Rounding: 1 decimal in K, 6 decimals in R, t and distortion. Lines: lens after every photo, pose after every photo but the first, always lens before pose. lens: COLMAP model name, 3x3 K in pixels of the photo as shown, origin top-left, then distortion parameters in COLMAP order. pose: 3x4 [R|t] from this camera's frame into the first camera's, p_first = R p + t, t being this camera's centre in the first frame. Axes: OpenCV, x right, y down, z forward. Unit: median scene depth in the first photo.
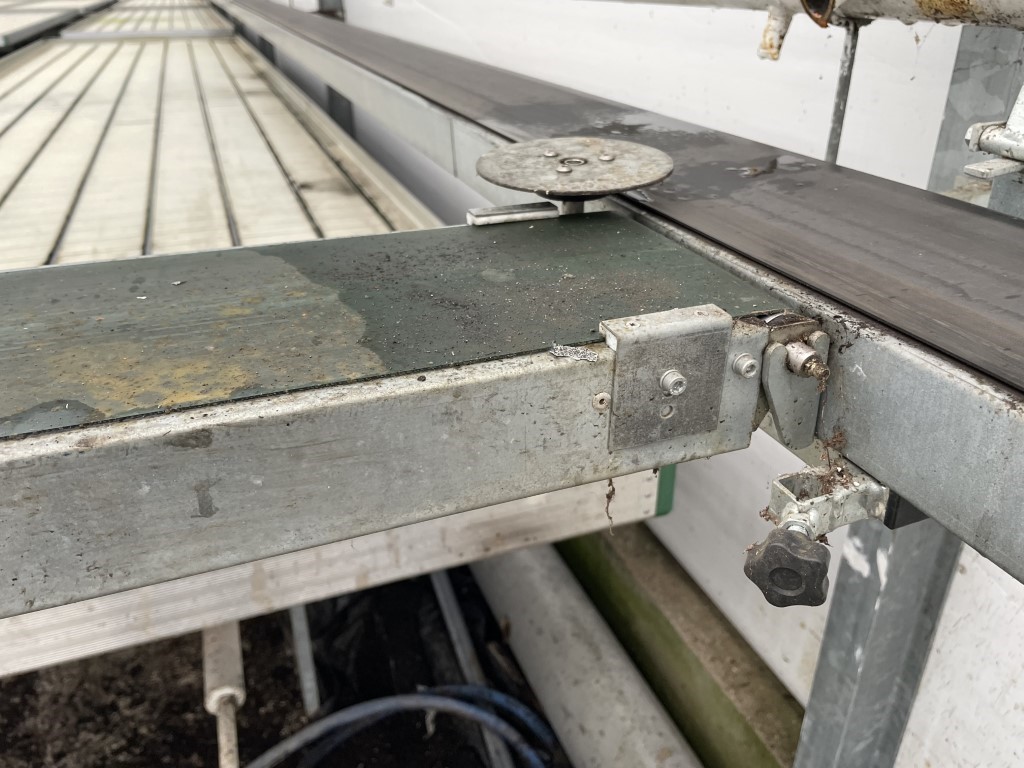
lens RADIAL K [[783.3, 0, 512.0], [0, 783.3, 384.0], [0, 0, 1]] dist [0.113593, -0.172940]
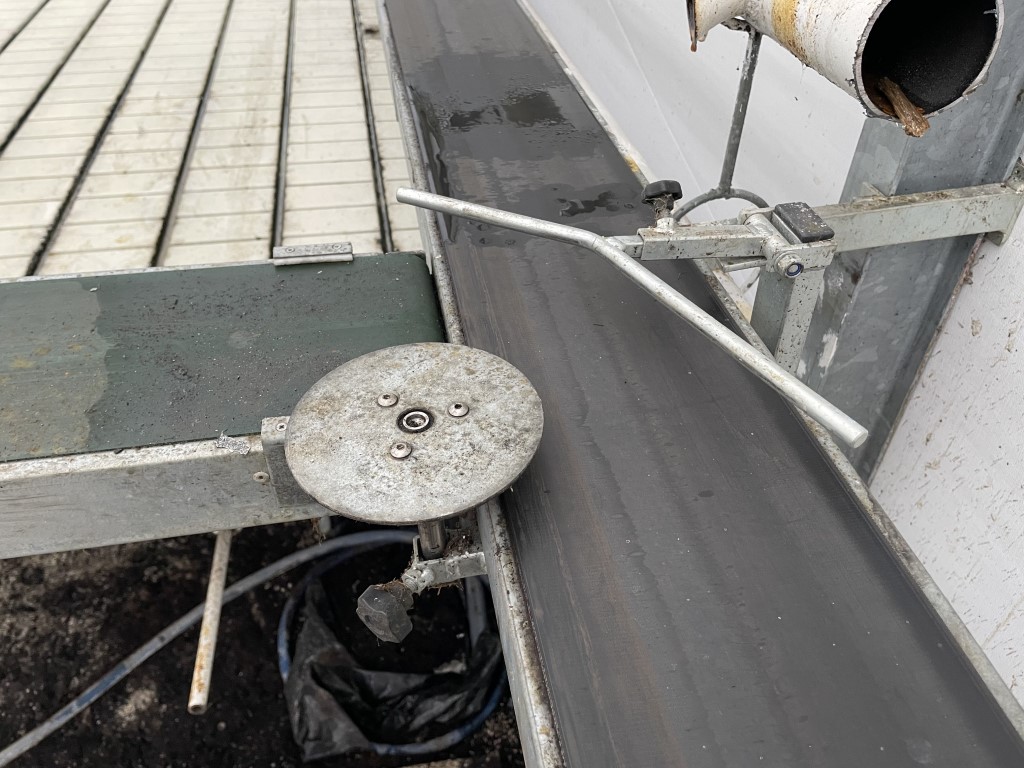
lens RADIAL K [[783.3, 0, 512.0], [0, 783.3, 384.0], [0, 0, 1]] dist [0.113593, -0.172940]
pose [[0.982505, 0.134557, -0.128757, 0.535475], [-0.101920, 0.967127, 0.232974, -0.380753], [0.155873, -0.215775, 0.963922, -0.145963]]
